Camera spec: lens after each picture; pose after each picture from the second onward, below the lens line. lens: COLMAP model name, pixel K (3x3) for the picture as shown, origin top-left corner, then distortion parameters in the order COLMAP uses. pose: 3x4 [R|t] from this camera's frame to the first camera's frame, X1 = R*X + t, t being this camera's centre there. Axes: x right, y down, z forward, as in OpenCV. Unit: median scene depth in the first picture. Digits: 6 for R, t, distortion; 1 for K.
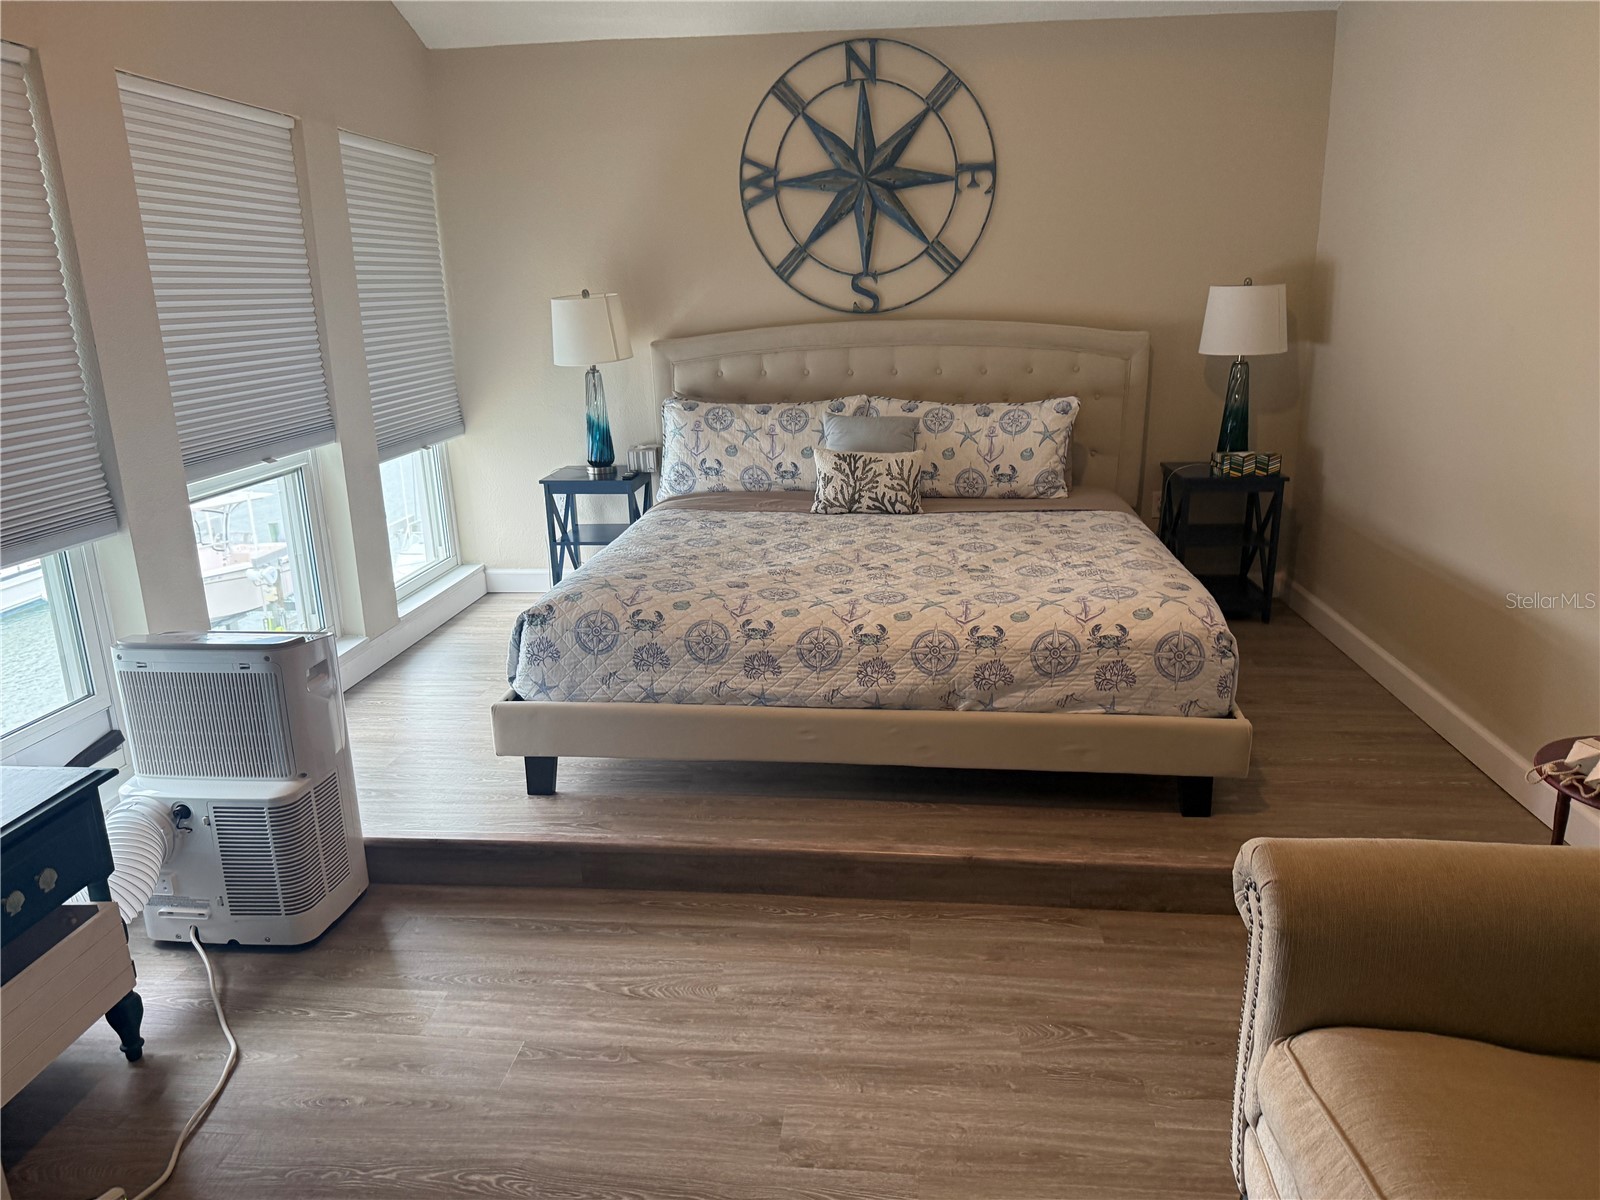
lens RADIAL K [[1137.4, 0, 753.3], [0, 1137.4, 603.1], [0, 0, 1]] dist [0.069130, -0.078157]
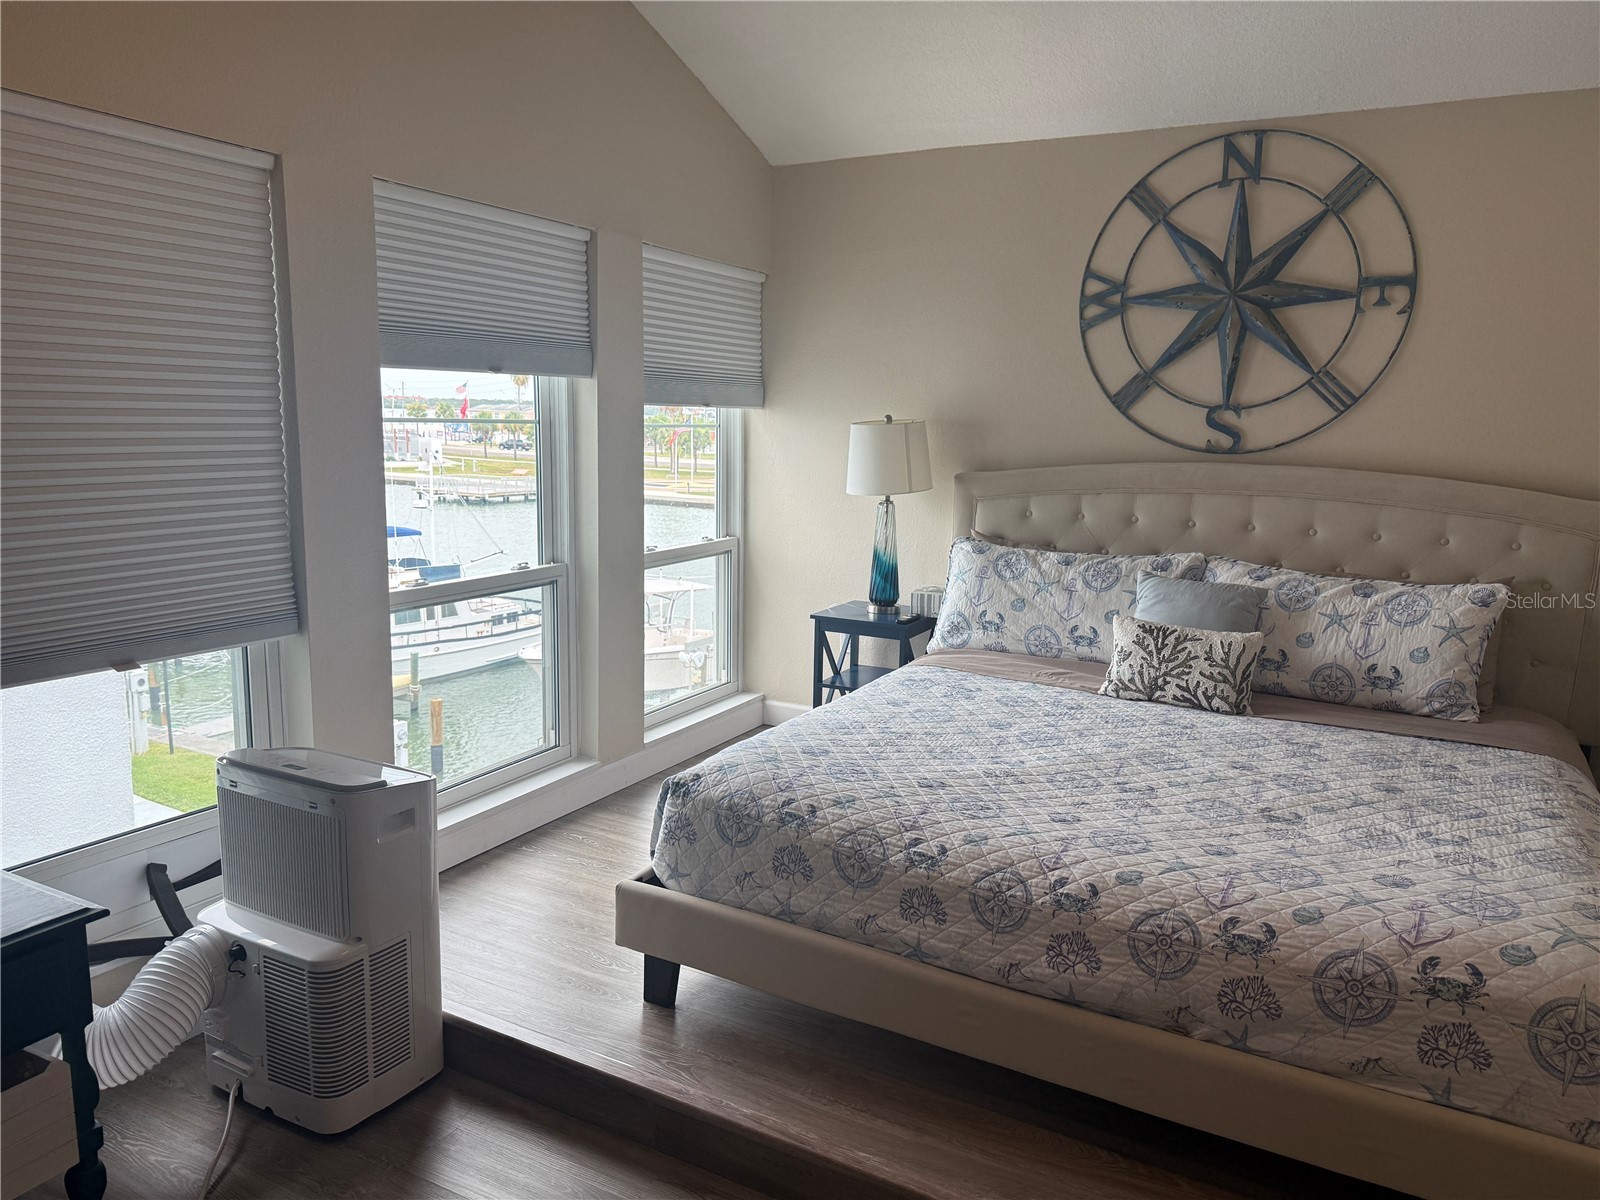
lens RADIAL K [[1137.4, 0, 737.9], [0, 1137.4, 598.2], [0, 0, 1]] dist [0.069130, -0.078157]
pose [[0.926853, 0.103149, -0.360976, 0.100169], [-0.141163, 0.986708, -0.080503, -0.046149], [0.347874, 0.125571, 0.929094, 0.162174]]
